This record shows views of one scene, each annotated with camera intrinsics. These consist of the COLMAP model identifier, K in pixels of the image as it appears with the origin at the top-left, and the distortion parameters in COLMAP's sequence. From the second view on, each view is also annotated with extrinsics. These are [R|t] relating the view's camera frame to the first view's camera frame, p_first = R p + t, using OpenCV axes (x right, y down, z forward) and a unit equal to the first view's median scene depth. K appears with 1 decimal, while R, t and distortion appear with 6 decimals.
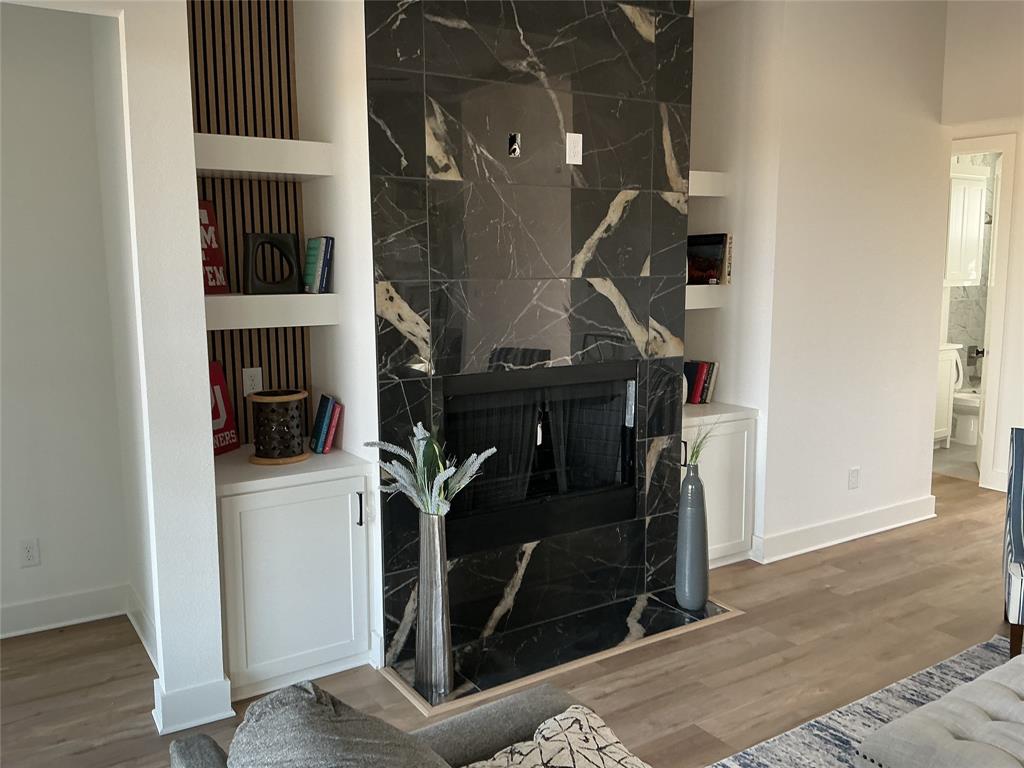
lens RADIAL K [[861.9, 0, 512.0], [0, 861.9, 384.0], [0, 0, 1]] dist [0.034766, -0.001704]
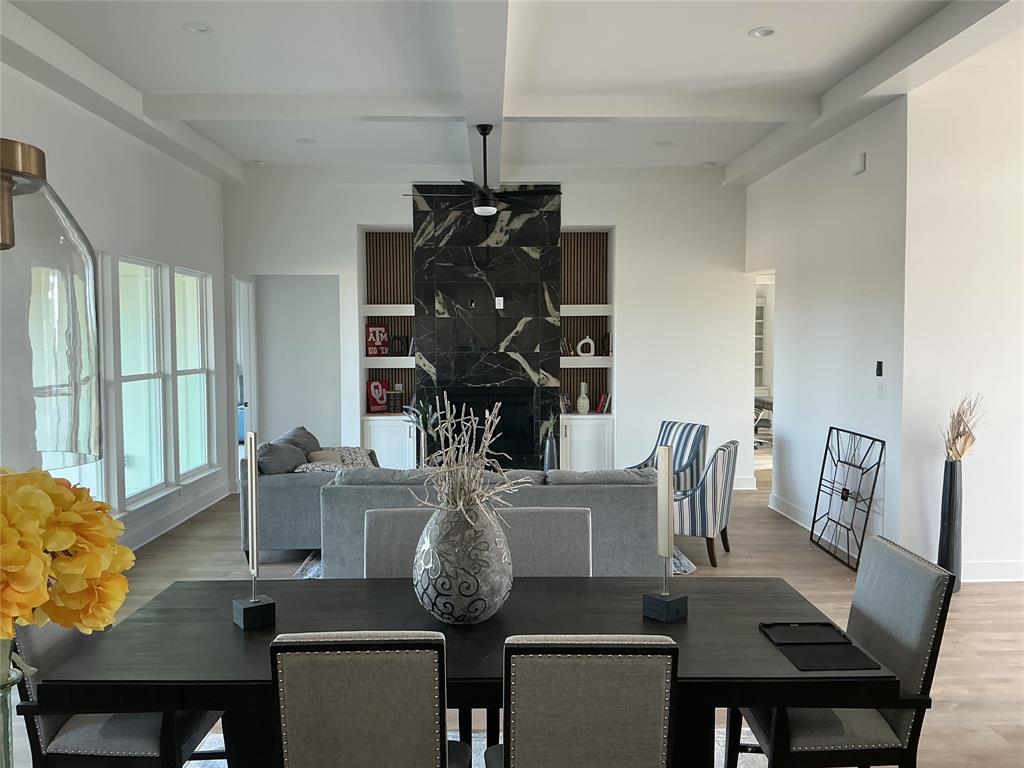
lens RADIAL K [[861.9, 0, 512.0], [0, 861.9, 384.0], [0, 0, 1]] dist [0.034766, -0.001704]
pose [[0.851549, 0.025470, -0.523655, 1.404245], [-0.074324, 0.994596, -0.072486, 0.148869], [0.518979, 0.100645, 0.848841, -1.106144]]
